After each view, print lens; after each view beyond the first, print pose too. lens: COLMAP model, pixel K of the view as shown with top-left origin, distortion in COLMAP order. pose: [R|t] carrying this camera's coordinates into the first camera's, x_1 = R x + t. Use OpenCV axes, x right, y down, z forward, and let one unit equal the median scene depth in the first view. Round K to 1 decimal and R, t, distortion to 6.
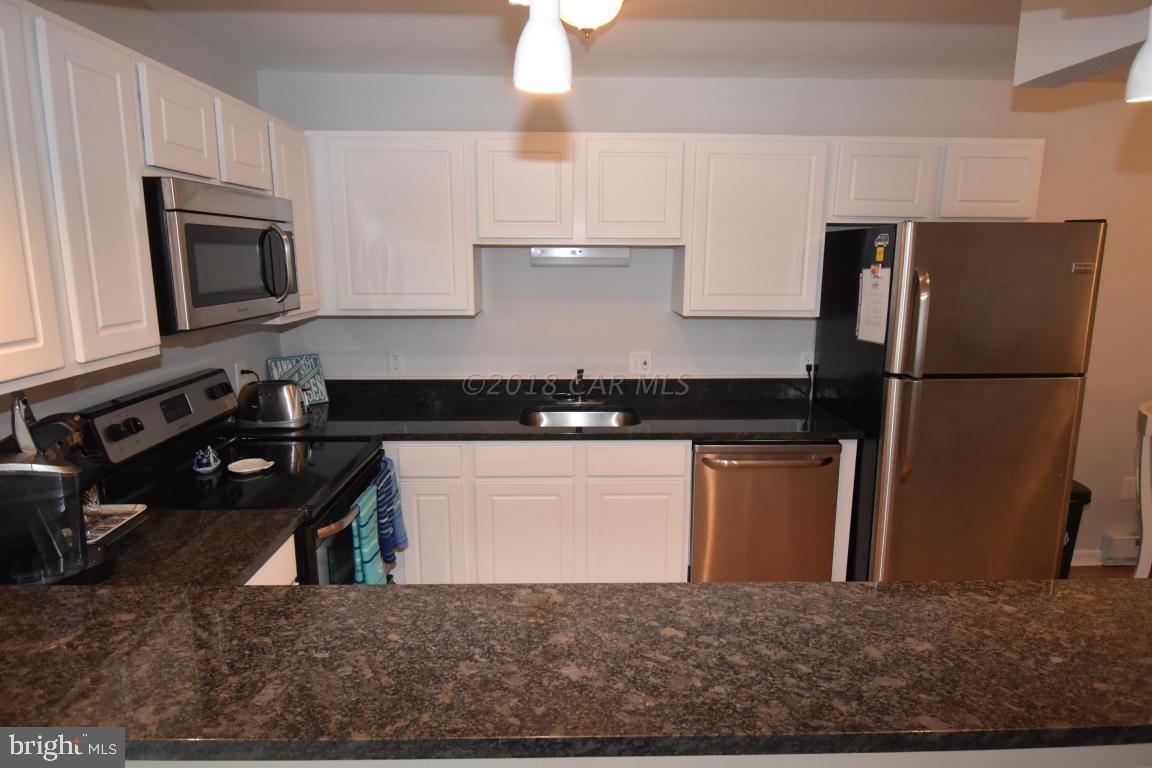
lens RADIAL K [[671.6, 0, 580.7], [0, 671.6, 373.6], [0, 0, 1]] dist [-0.000620, -0.001456]
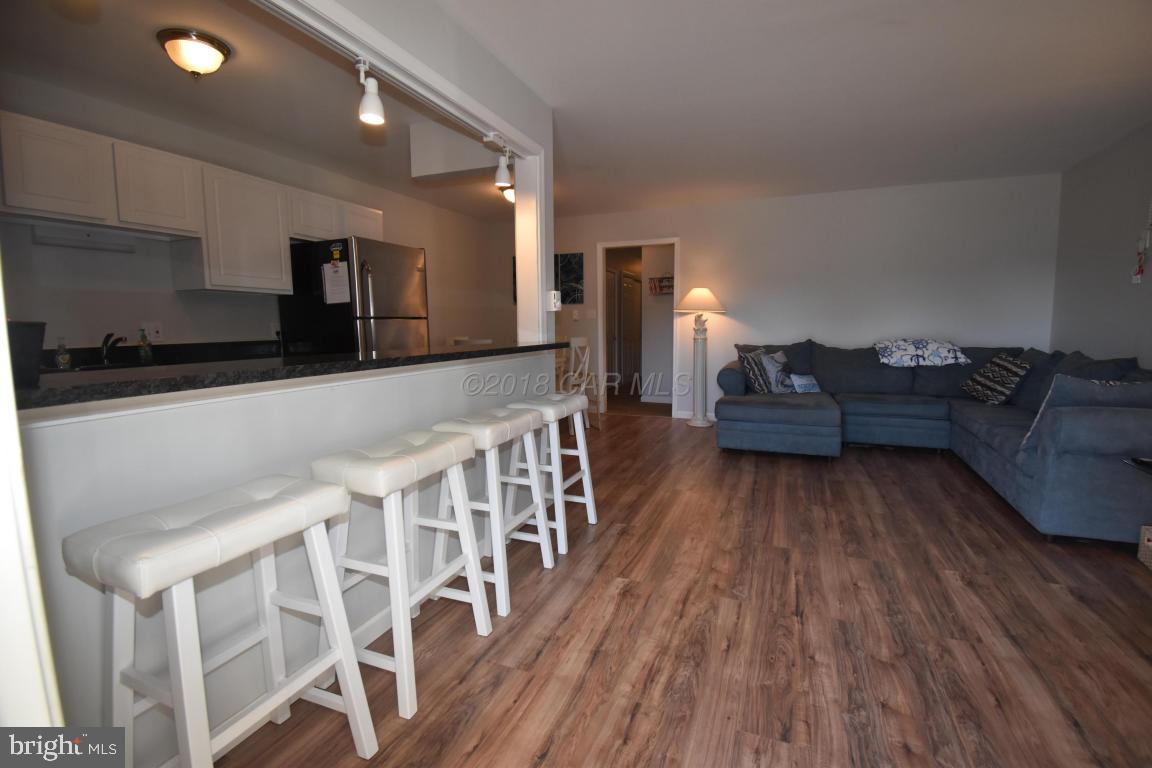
lens RADIAL K [[499.1, 0, 589.7], [0, 499.1, 380.2], [0, 0, 1]] dist [0.000552, -0.016860]
pose [[0.389643, -0.111285, 0.914218, -0.586414], [0.174520, 0.983609, 0.045351, 0.226005], [-0.904280, 0.141878, 0.402677, -0.132644]]
